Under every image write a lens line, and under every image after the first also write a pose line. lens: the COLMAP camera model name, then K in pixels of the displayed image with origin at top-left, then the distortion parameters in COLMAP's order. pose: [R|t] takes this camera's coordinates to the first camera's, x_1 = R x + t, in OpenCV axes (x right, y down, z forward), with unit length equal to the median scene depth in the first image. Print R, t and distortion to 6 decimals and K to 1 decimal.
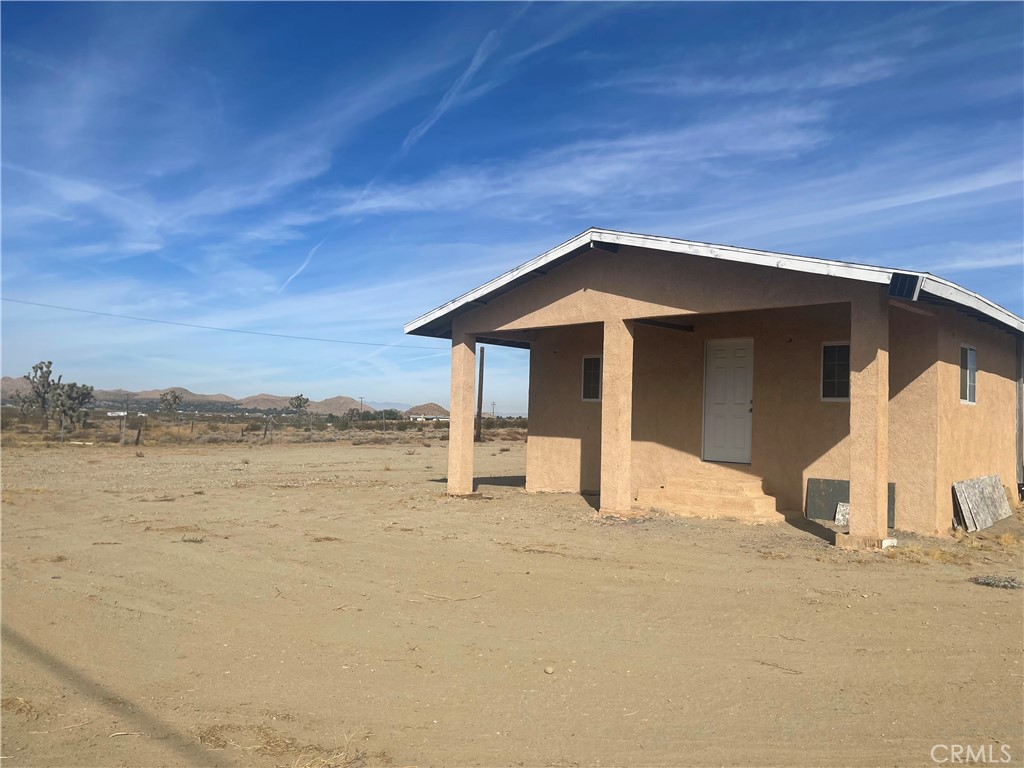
lens RADIAL K [[762.3, 0, 512.0], [0, 762.3, 384.0], [0, 0, 1]] dist [0.084461, -0.105070]
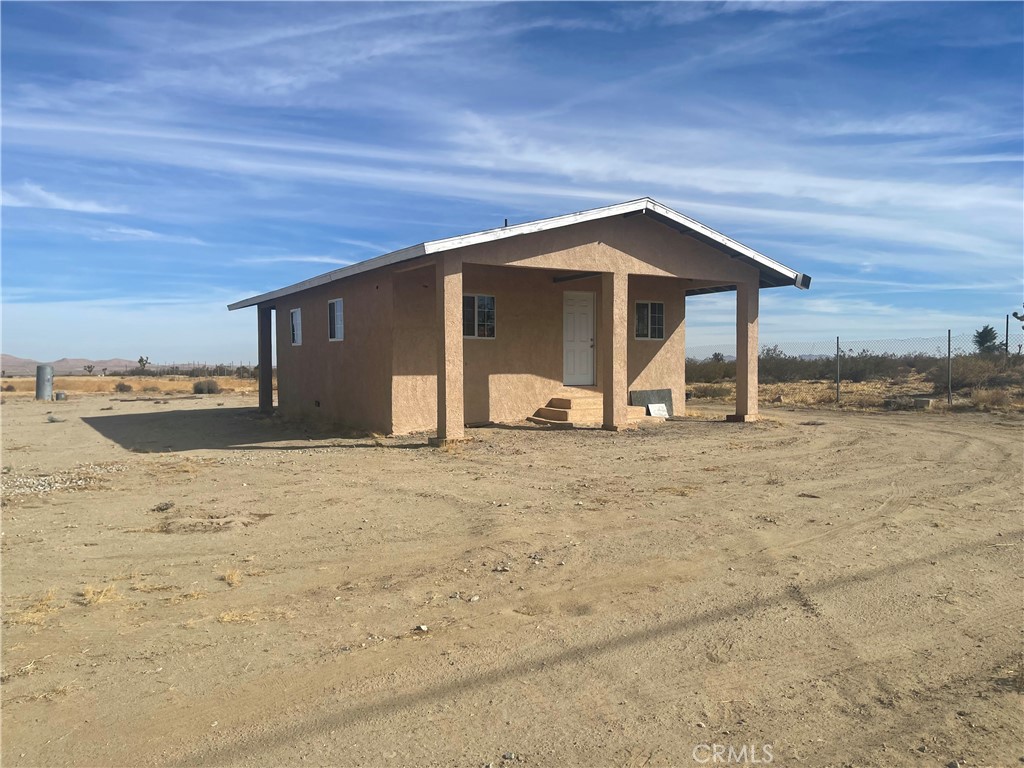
lens RADIAL K [[759.2, 0, 489.9], [0, 759.2, 367.8], [0, 0, 1]] dist [0.037629, -0.005191]
pose [[0.264472, -0.031107, 0.963891, -1.099880], [-0.027578, 0.998827, 0.039801, 0.025987], [-0.963999, -0.037108, 0.263304, 0.869826]]
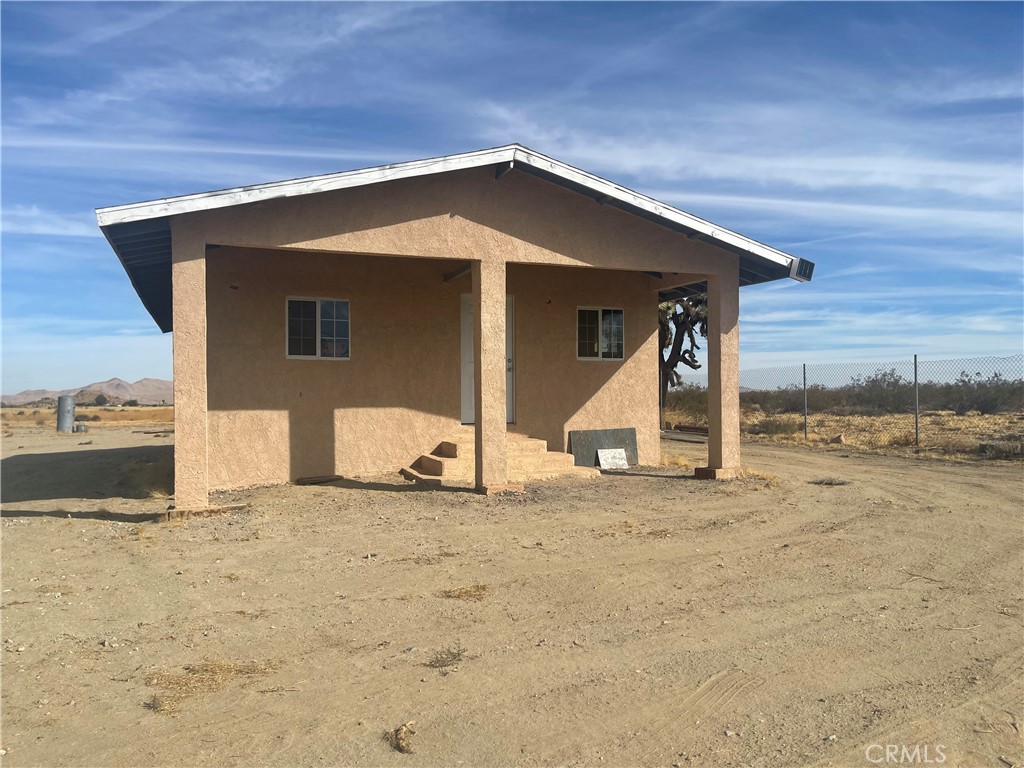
lens RADIAL K [[762.3, 0, 512.0], [0, 762.3, 384.0], [0, 0, 1]] dist [0.084461, -0.105070]
pose [[0.415126, -0.018239, 0.909581, -0.616537], [-0.018690, 0.999417, 0.028570, 0.027051], [-0.909572, -0.028860, 0.414543, 0.627599]]
